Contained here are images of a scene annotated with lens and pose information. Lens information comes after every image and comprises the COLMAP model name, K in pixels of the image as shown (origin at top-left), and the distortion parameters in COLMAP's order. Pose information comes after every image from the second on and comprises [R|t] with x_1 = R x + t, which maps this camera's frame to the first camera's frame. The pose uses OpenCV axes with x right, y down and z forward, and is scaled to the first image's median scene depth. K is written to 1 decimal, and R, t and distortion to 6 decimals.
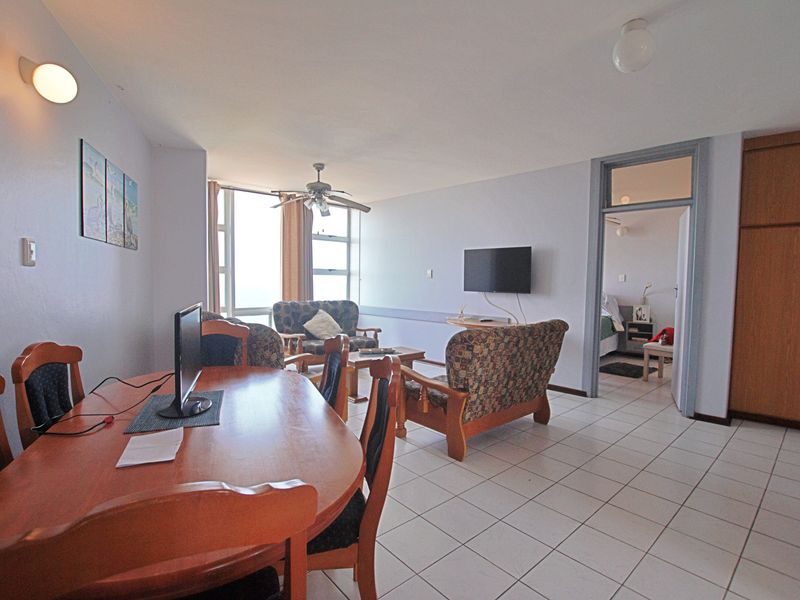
lens RADIAL K [[401.4, 0, 400.0], [0, 401.4, 300.0], [0, 0, 1]] dist [-0.027904, 0.001503]
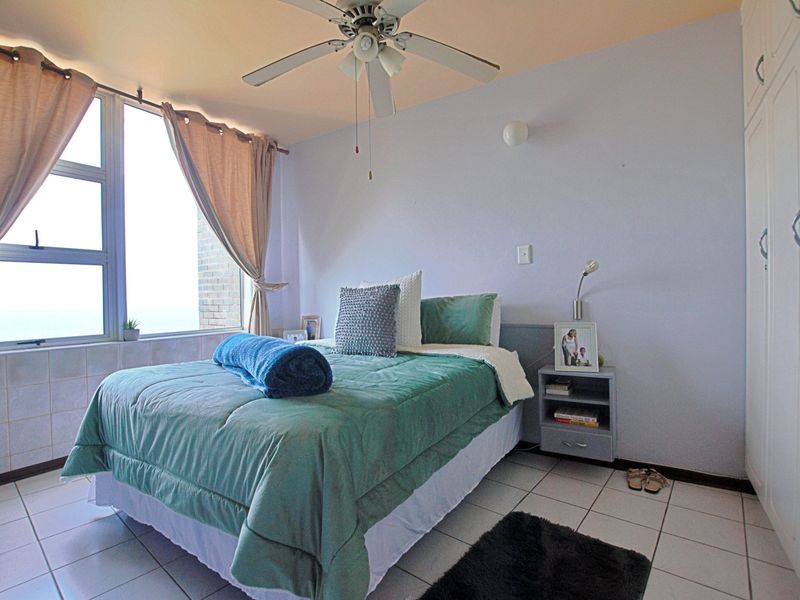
lens RADIAL K [[401.4, 0, 400.0], [0, 401.4, 300.0], [0, 0, 1]] dist [-0.027904, 0.001503]
pose [[0.986377, -0.028889, 0.161946, 0.391041], [0.036733, 0.998282, -0.045656, 0.003135], [-0.160349, 0.050983, 0.985743, 0.663369]]
